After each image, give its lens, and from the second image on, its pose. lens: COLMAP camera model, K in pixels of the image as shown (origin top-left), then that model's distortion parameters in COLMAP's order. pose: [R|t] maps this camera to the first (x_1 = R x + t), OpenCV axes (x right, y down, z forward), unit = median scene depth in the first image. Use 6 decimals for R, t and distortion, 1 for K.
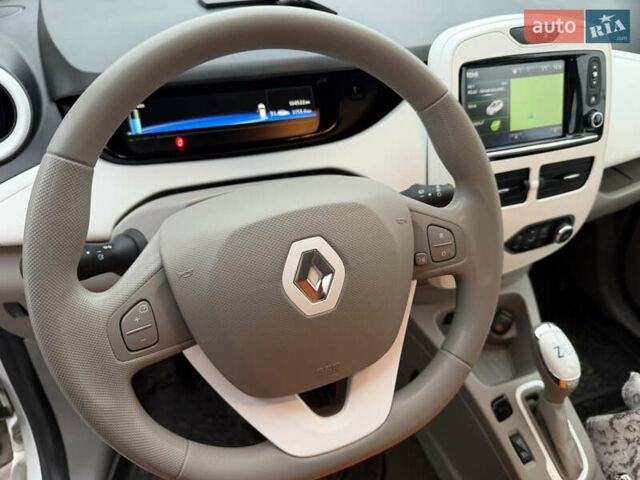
lens RADIAL K [[455.8, 0, 321.0], [0, 455.8, 228.5], [0, 0, 1]] dist [0.002254, -0.002594]
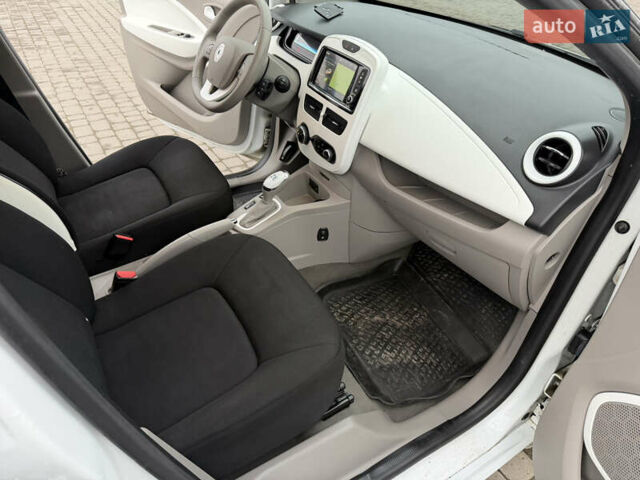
lens RADIAL K [[450.6, 0, 320.0], [0, 450.6, 240.0], [0, 0, 1]] dist [0.024850, -0.034844]
pose [[0.162793, 0.589350, -0.791306, 2.512801], [-0.632833, 0.677679, 0.374532, -0.489199], [0.756982, 0.439793, 0.483281, 0.256288]]
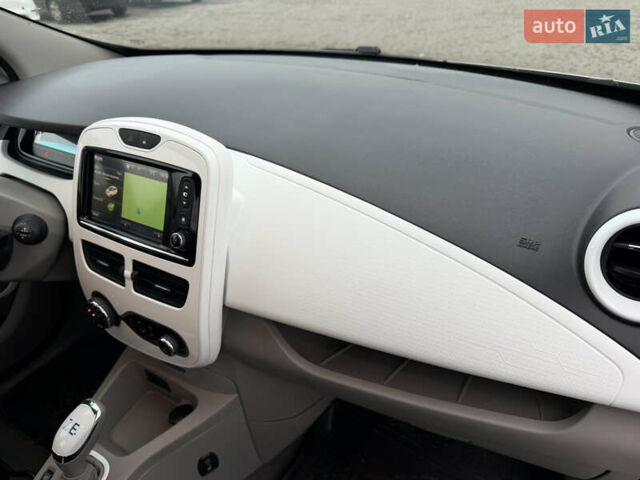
lens RADIAL K [[455.8, 0, 321.0], [0, 455.8, 228.5], [0, 0, 1]] dist [0.002254, -0.002594]
pose [[0.609977, 0.353864, -0.709019, 1.485742], [-0.415980, 0.904546, 0.093577, -0.487463], [0.674454, 0.237858, 0.698953, 0.559496]]
